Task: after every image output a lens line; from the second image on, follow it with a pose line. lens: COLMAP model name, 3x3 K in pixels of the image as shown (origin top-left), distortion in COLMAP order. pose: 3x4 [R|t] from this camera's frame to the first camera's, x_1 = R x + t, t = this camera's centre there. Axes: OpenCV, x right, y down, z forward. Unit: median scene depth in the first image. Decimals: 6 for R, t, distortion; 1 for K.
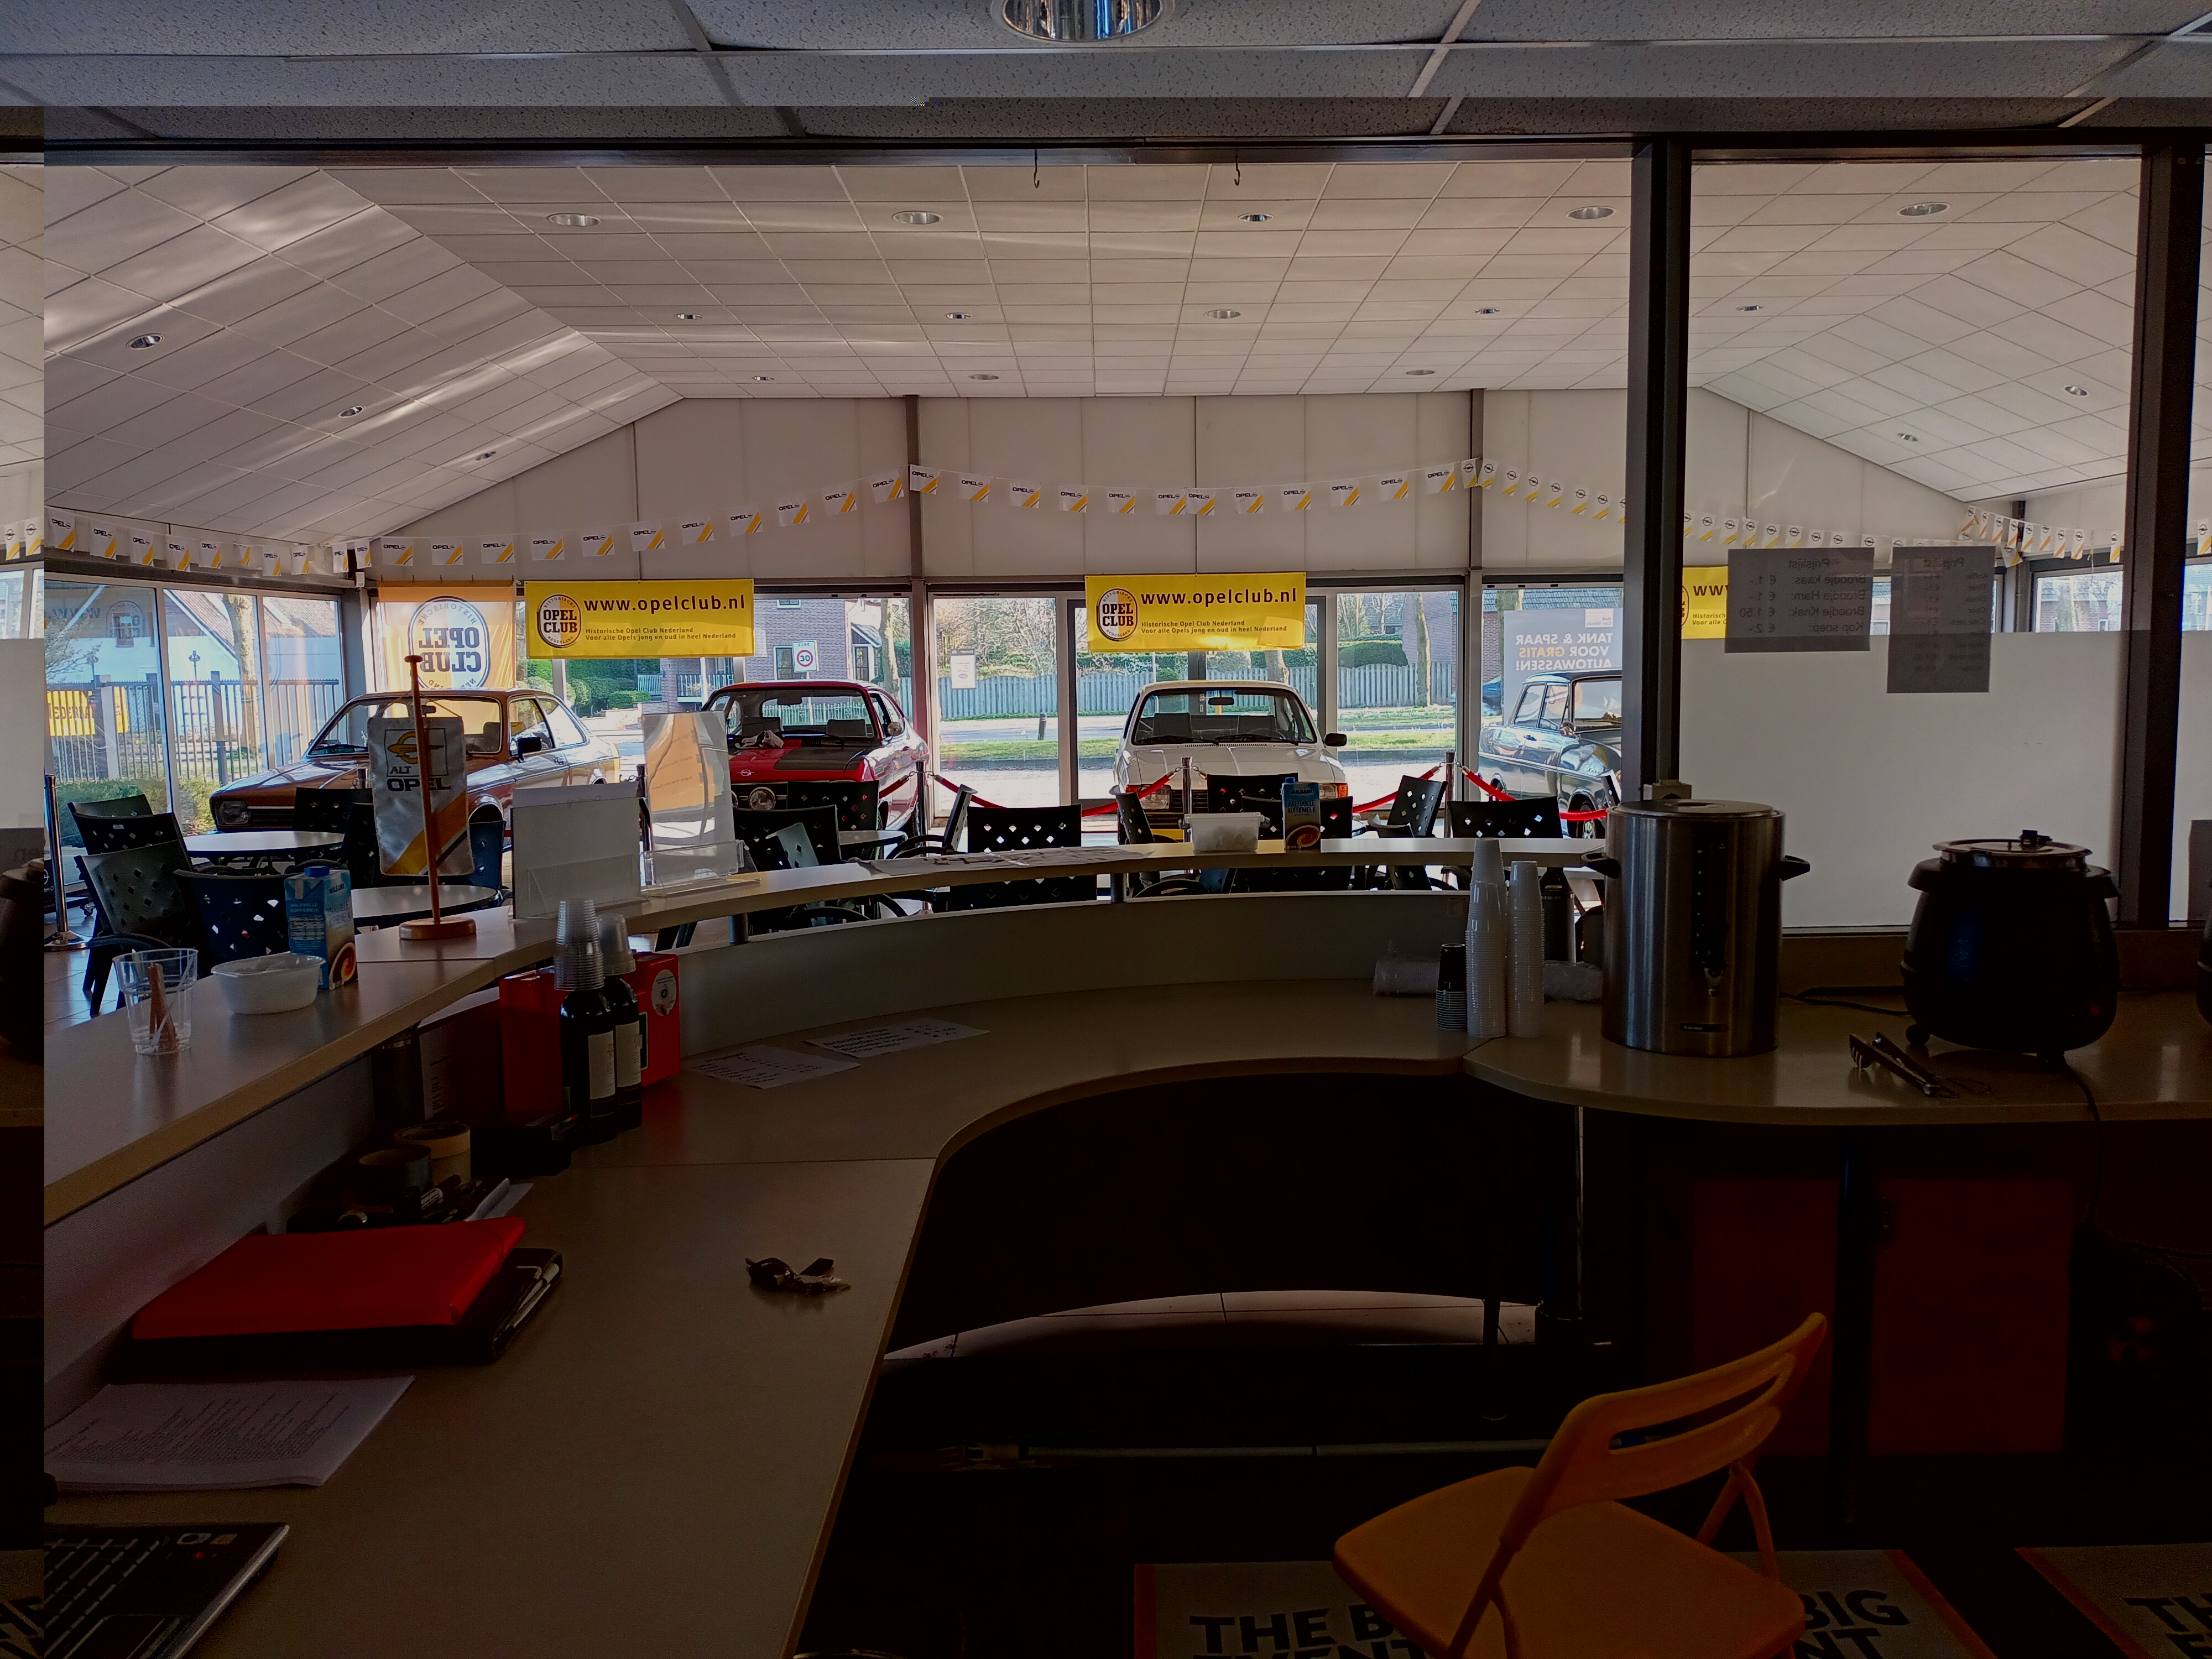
lens RADIAL K [[1795.9, 0, 1106.0], [0, 1795.9, 829.5], [0, 0, 1]] dist [0.128848, 0.000939]
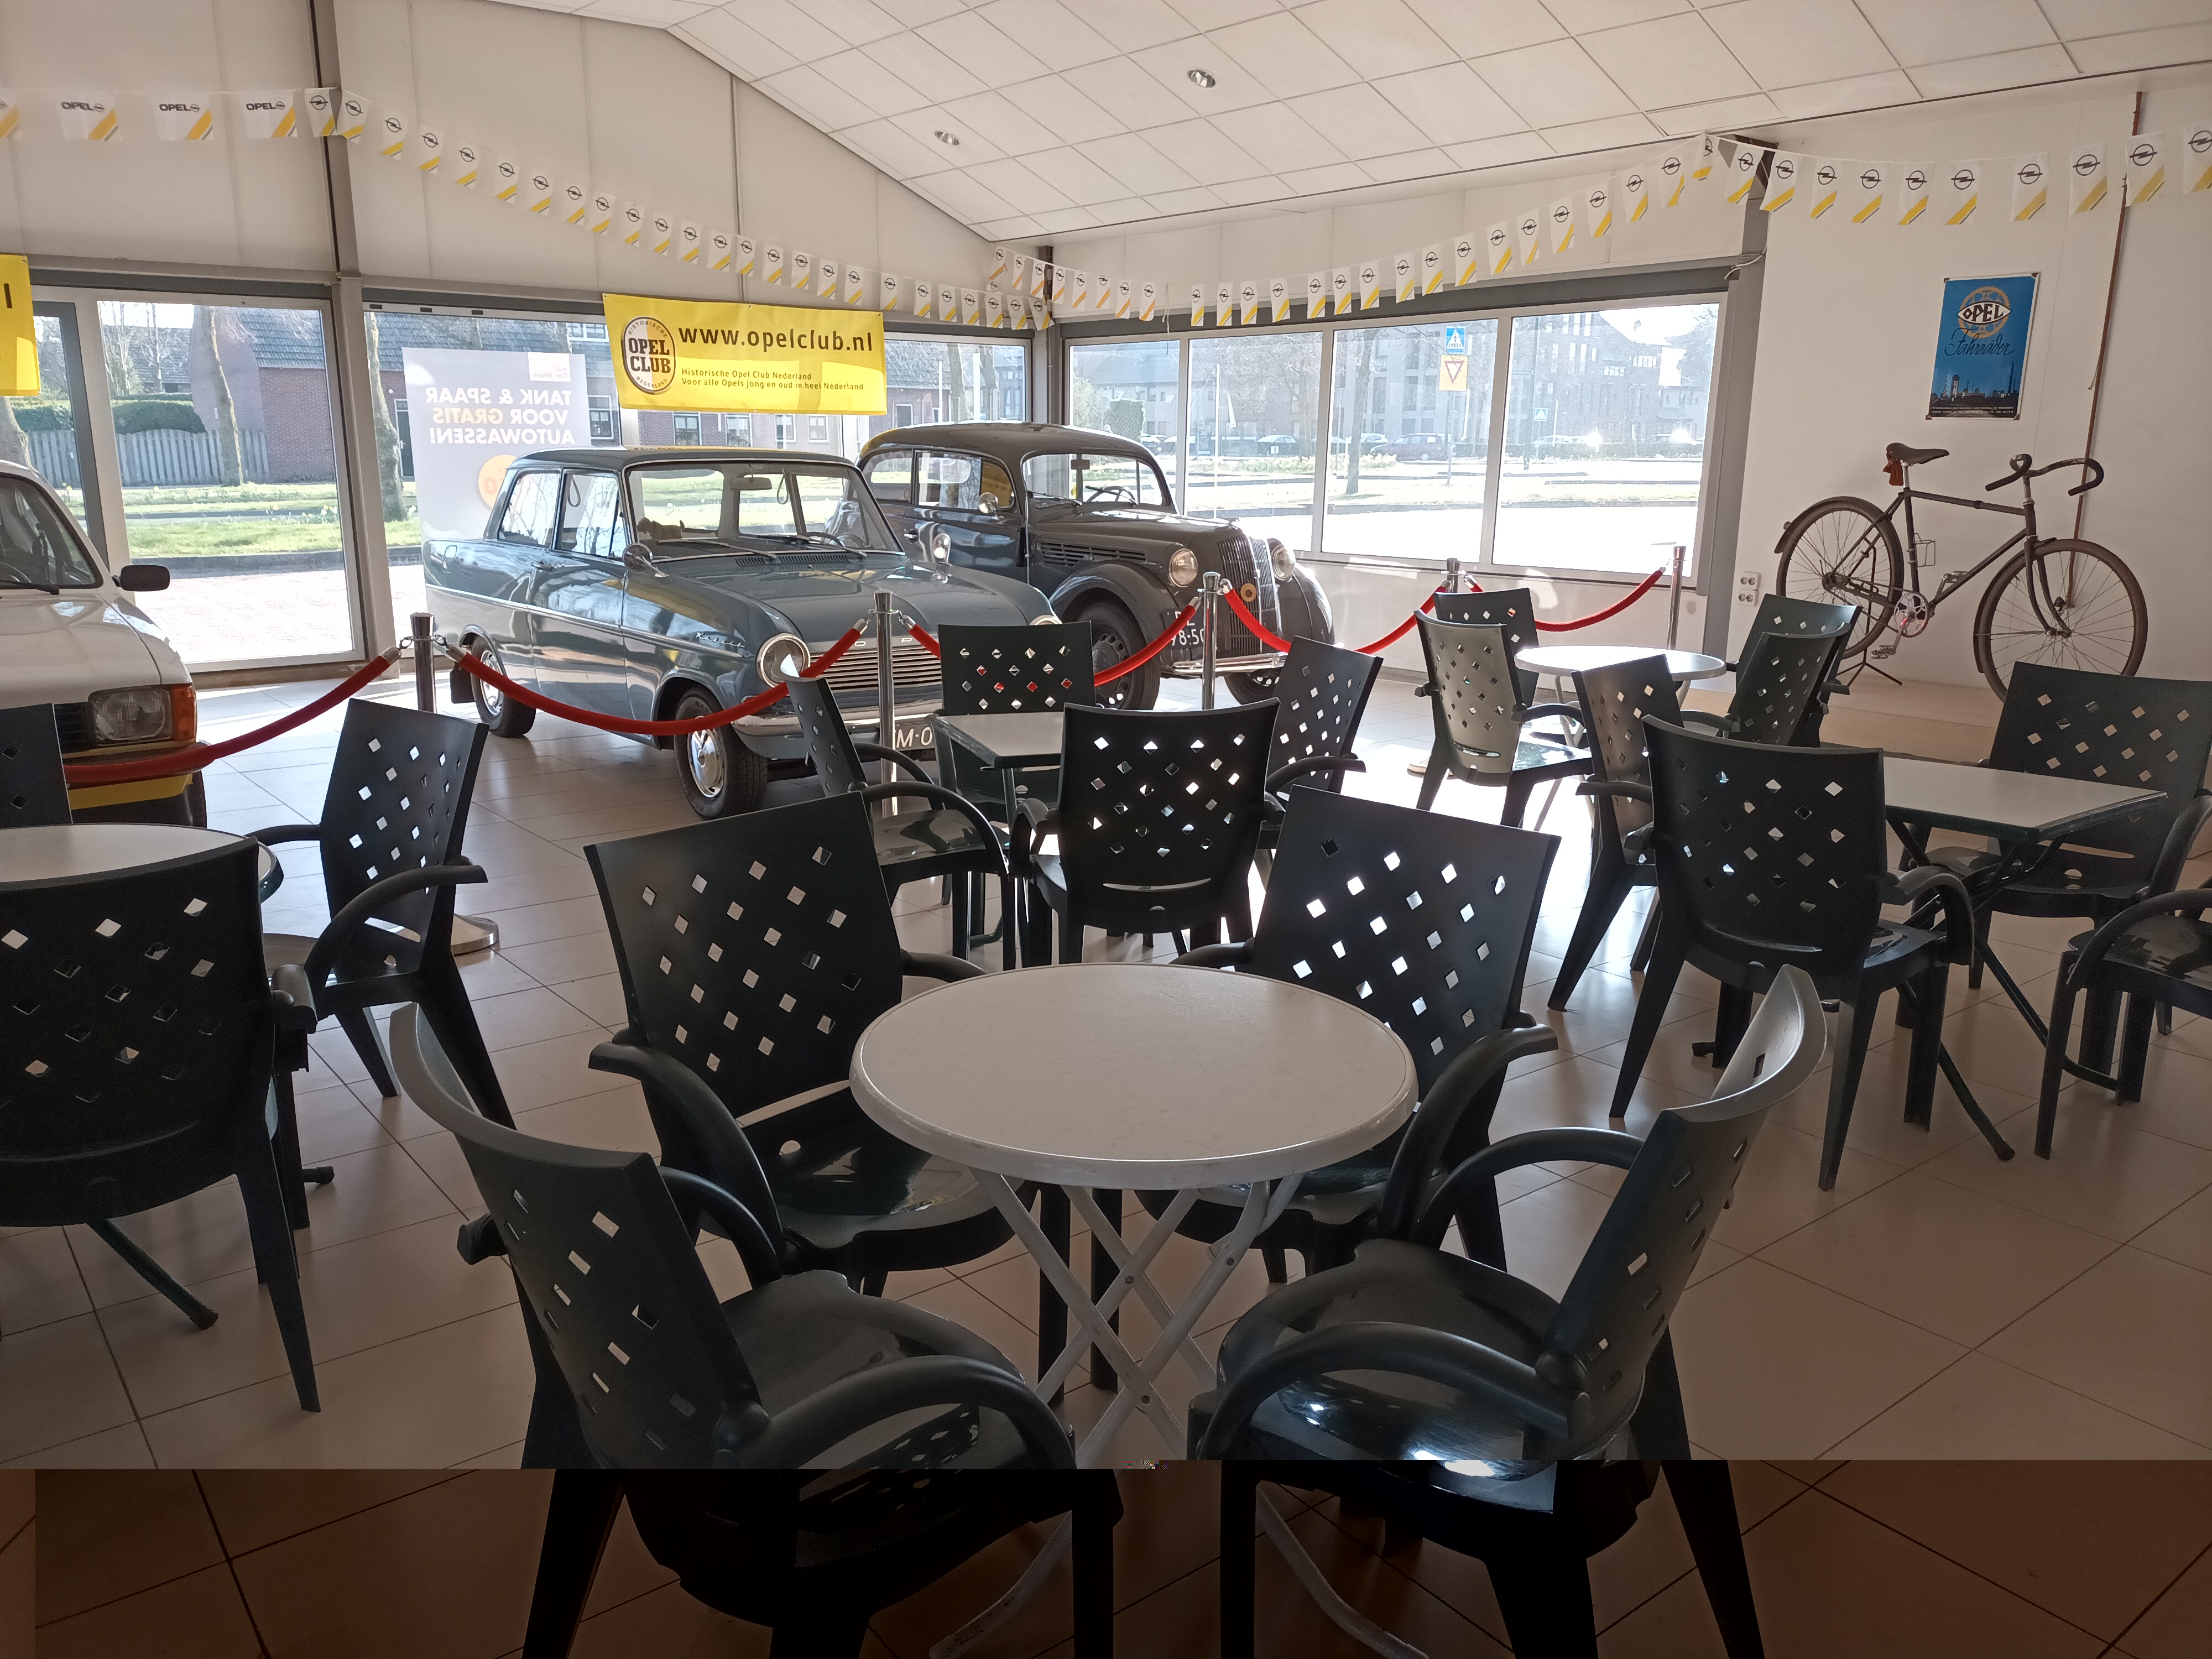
lens RADIAL K [[1663.2, 0, 1106.8], [0, 1663.2, 822.1], [0, 0, 1]] dist [0.005371, -0.001739]
pose [[0.790443, -0.119356, 0.600795, 0.044071], [0.037419, 0.988409, 0.147130, -0.032879], [-0.611392, -0.093817, 0.785747, 0.373570]]
